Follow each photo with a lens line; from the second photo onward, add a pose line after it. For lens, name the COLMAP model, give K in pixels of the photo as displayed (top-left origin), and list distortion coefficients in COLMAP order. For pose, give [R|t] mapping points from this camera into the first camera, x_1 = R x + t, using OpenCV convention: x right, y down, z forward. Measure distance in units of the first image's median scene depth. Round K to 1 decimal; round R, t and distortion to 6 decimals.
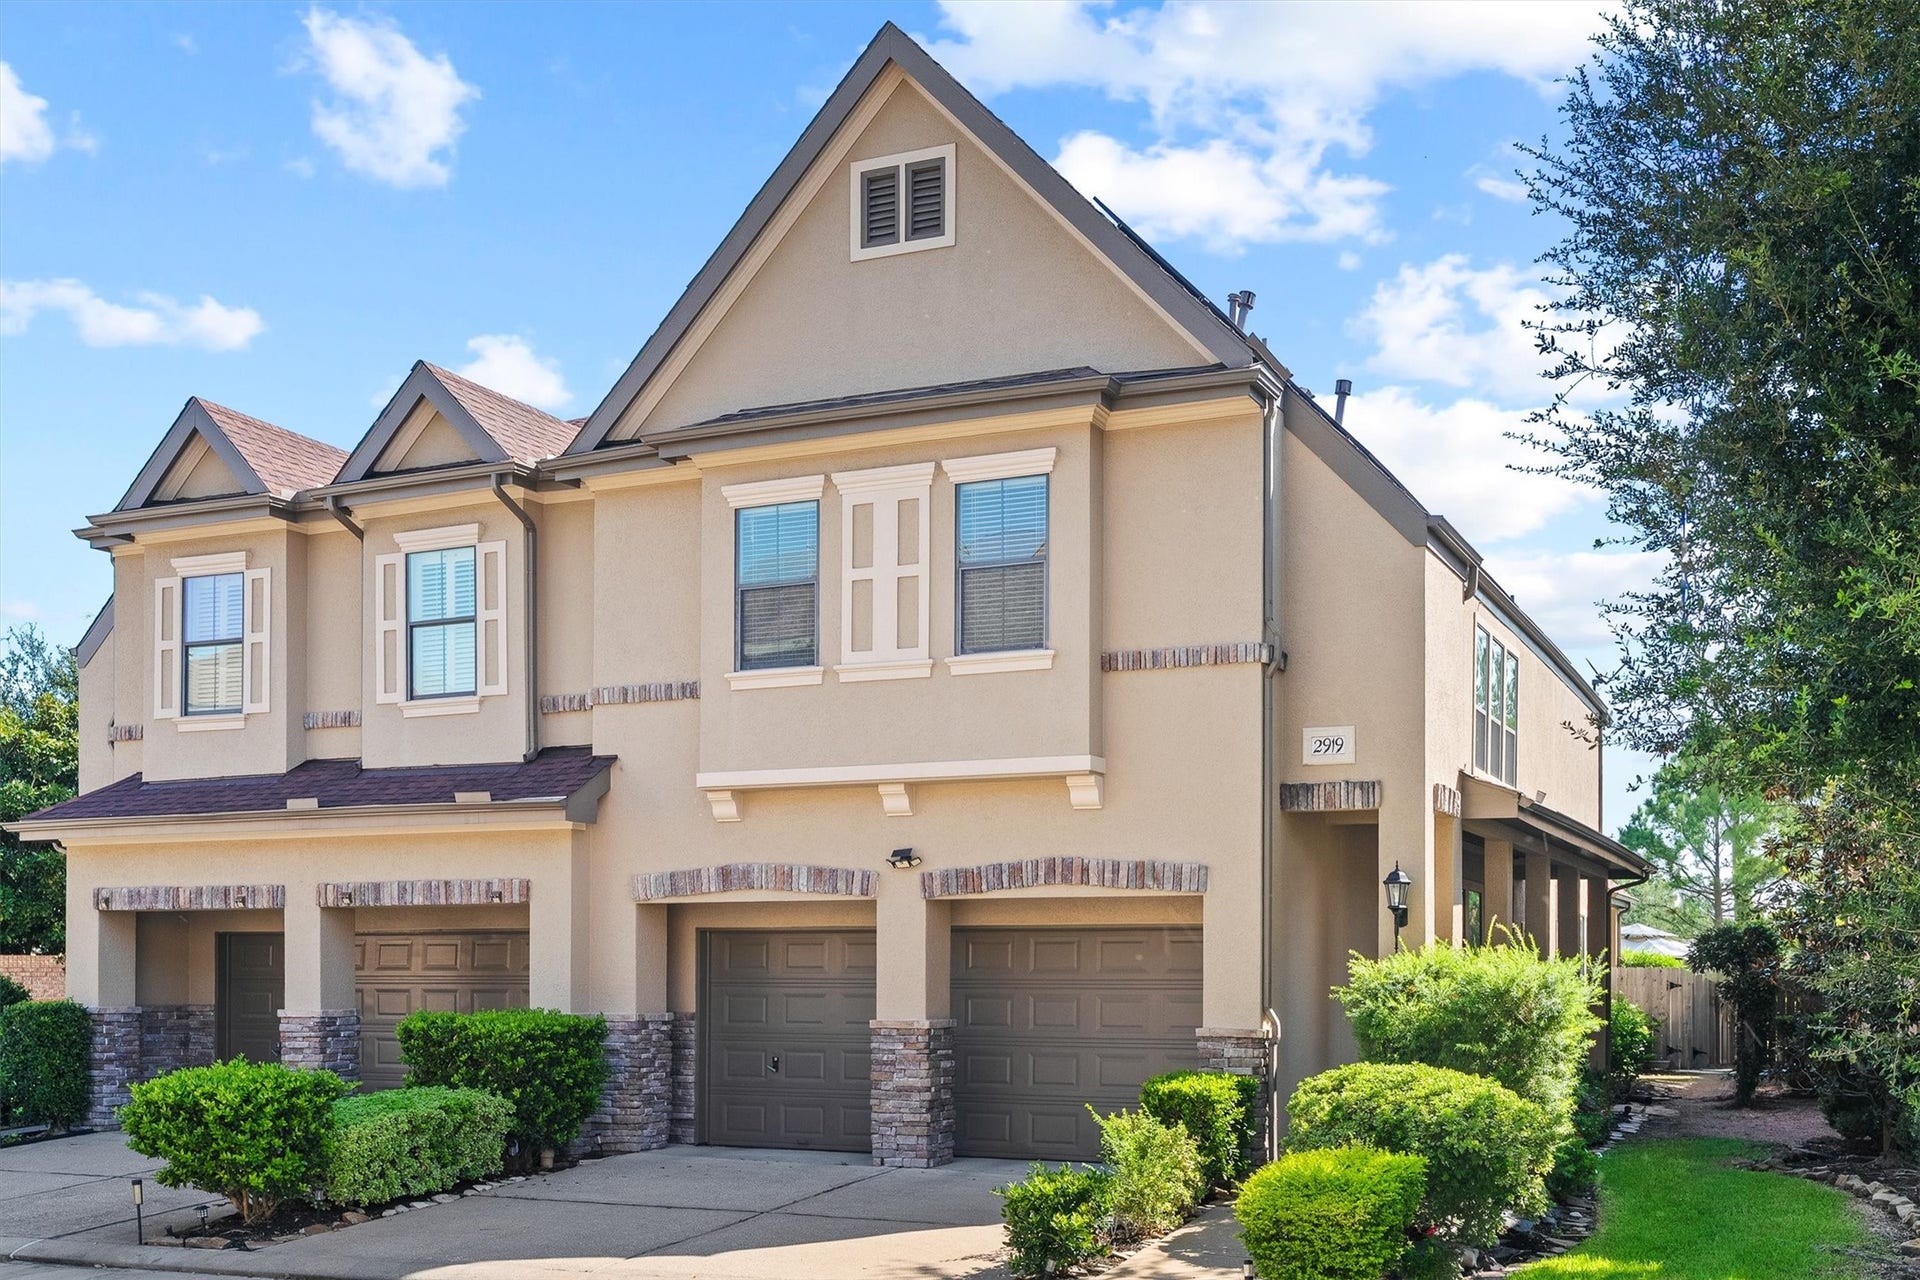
lens RADIAL K [[2247.2, 0, 985.2], [0, 2247.2, 481.1], [0, 0, 1]] dist [0.005760, 0.036084]
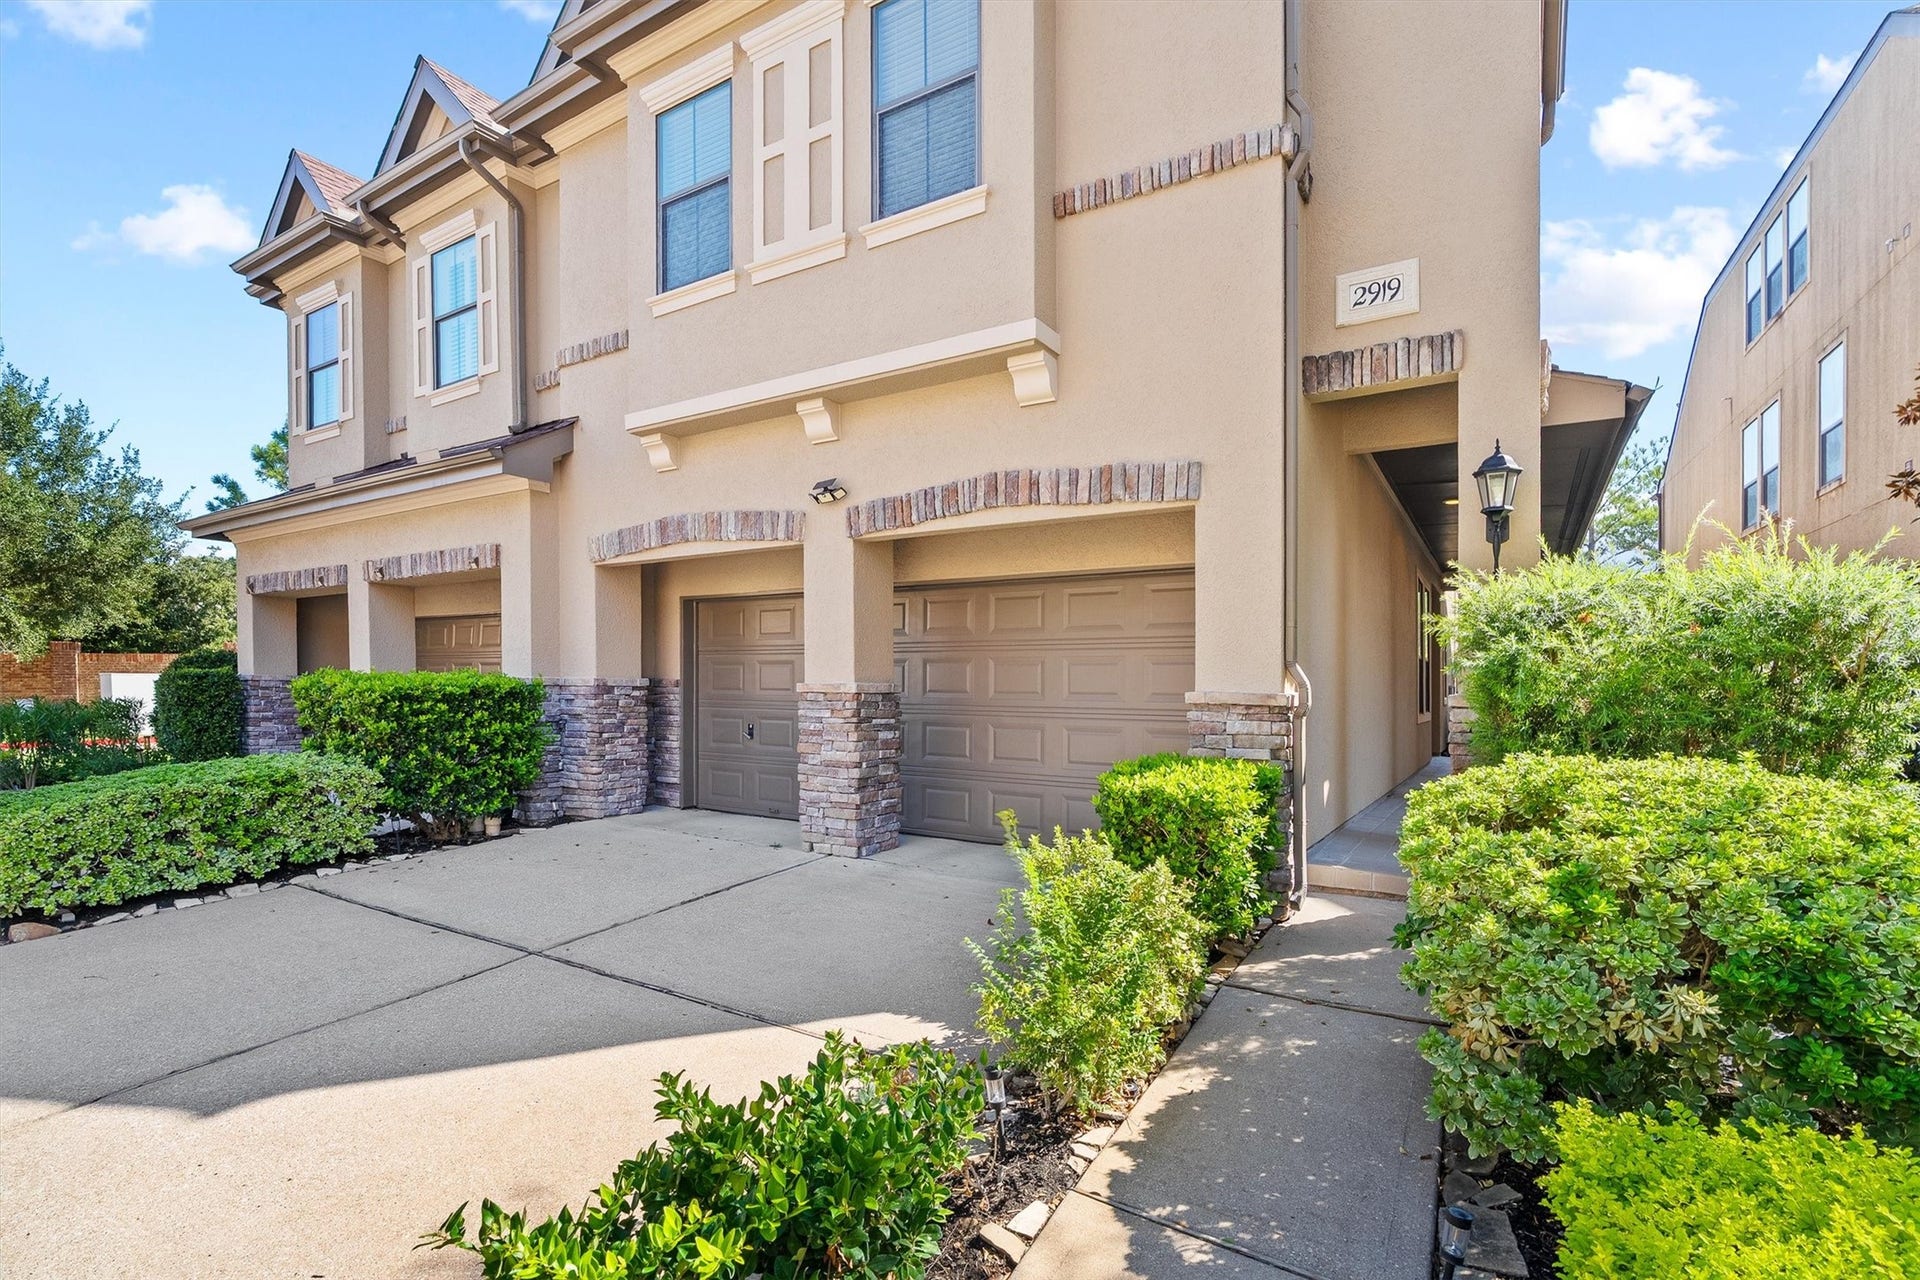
lens RADIAL K [[916.6, 0, 1059.9], [0, 916.6, 607.1], [0, 0, 1]] dist [-0.013779, 0.000269]
pose [[0.998797, -0.015156, -0.046642, 0.060551], [0.022469, 0.986778, 0.160512, 0.150379], [0.043592, -0.161366, 0.985931, 0.635657]]
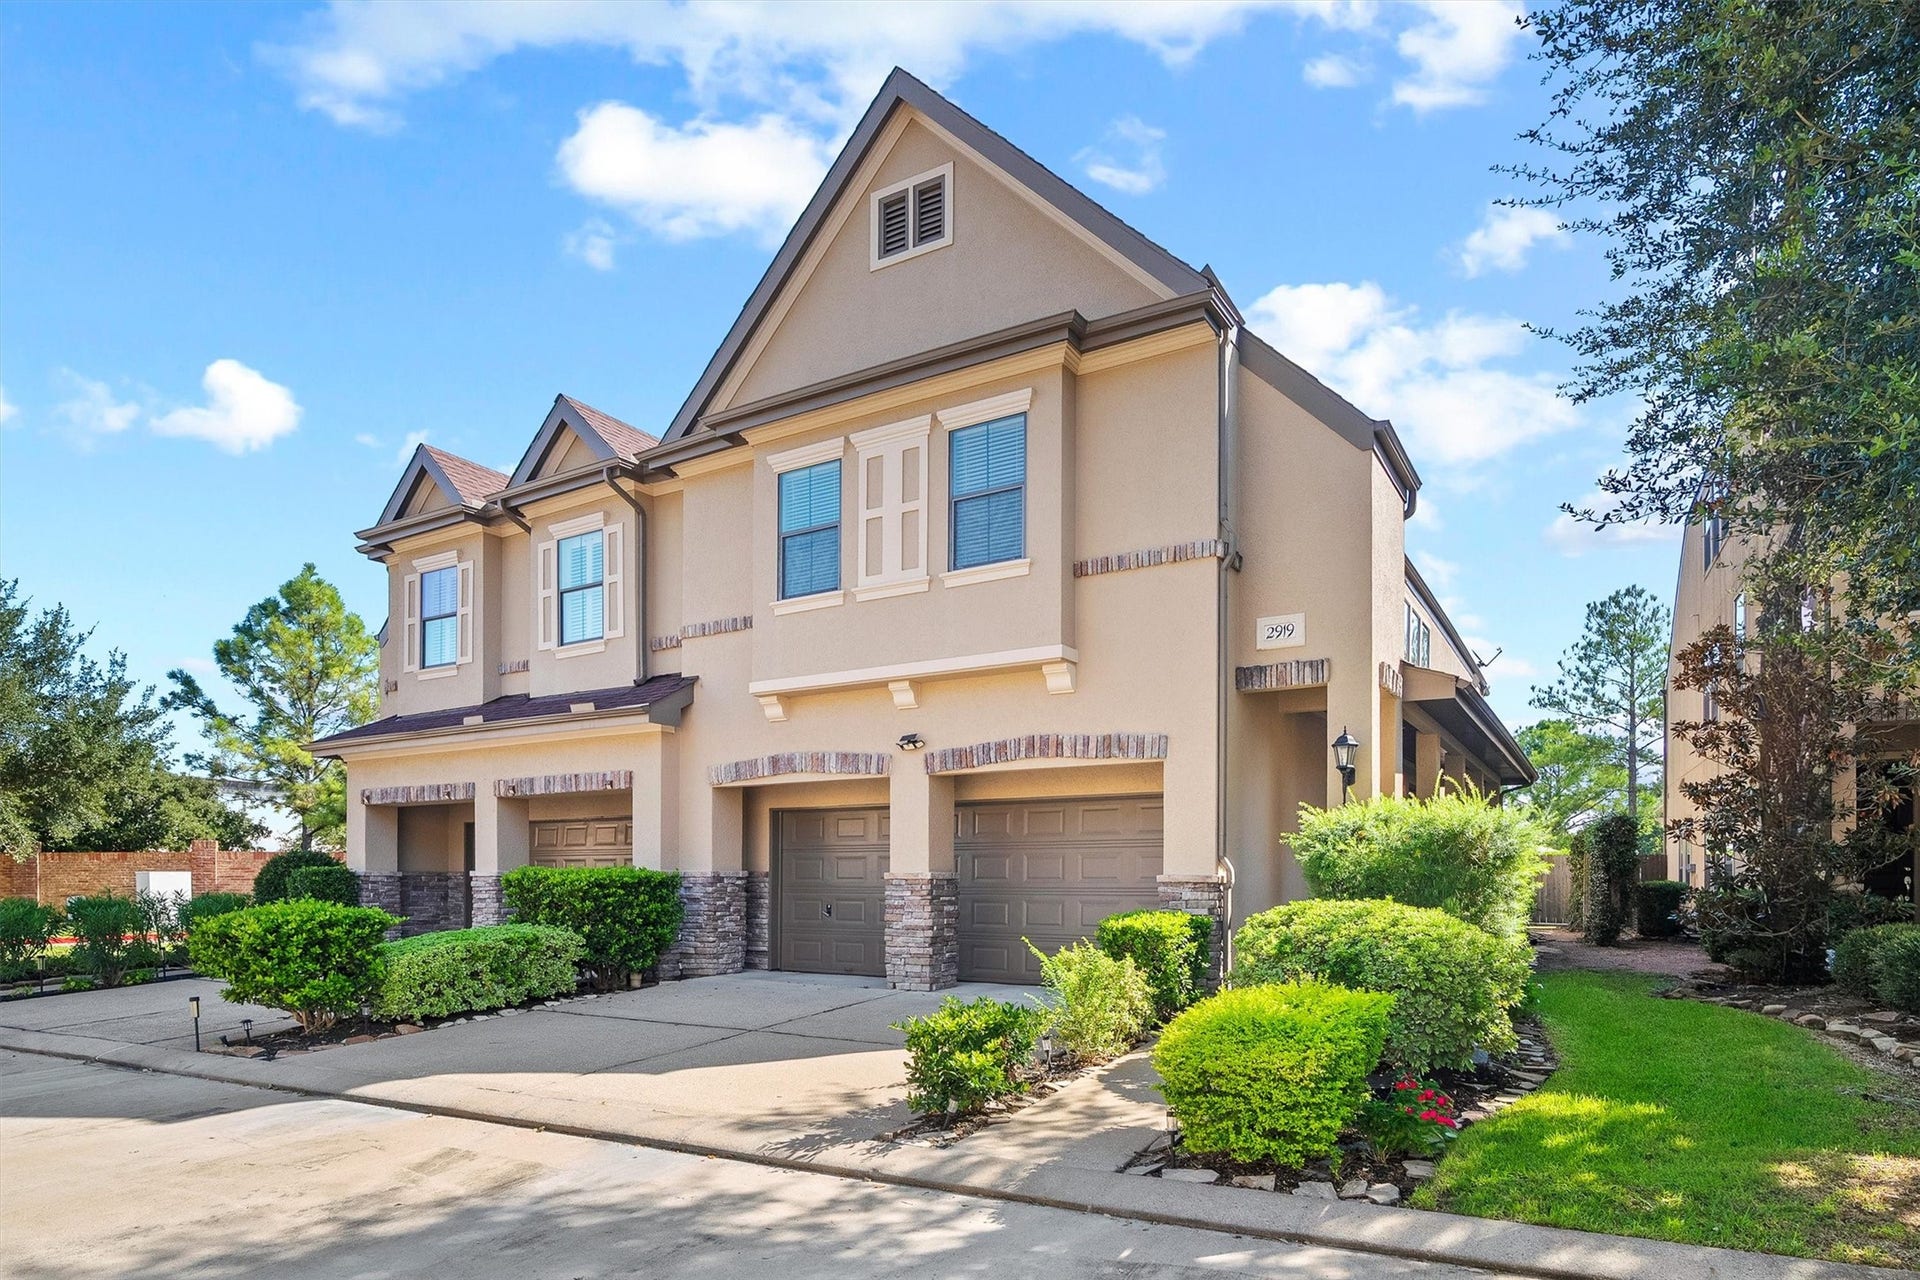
lens RADIAL K [[1077.9, 0, 962.3], [0, 1077.9, 750.7], [0, 0, 1]] dist [-0.005677, -0.000321]
pose [[0.998598, -0.003935, -0.052787, 0.021347], [0.008672, 0.995922, 0.089806, 0.114646], [0.052218, -0.090137, 0.994559, 0.401549]]
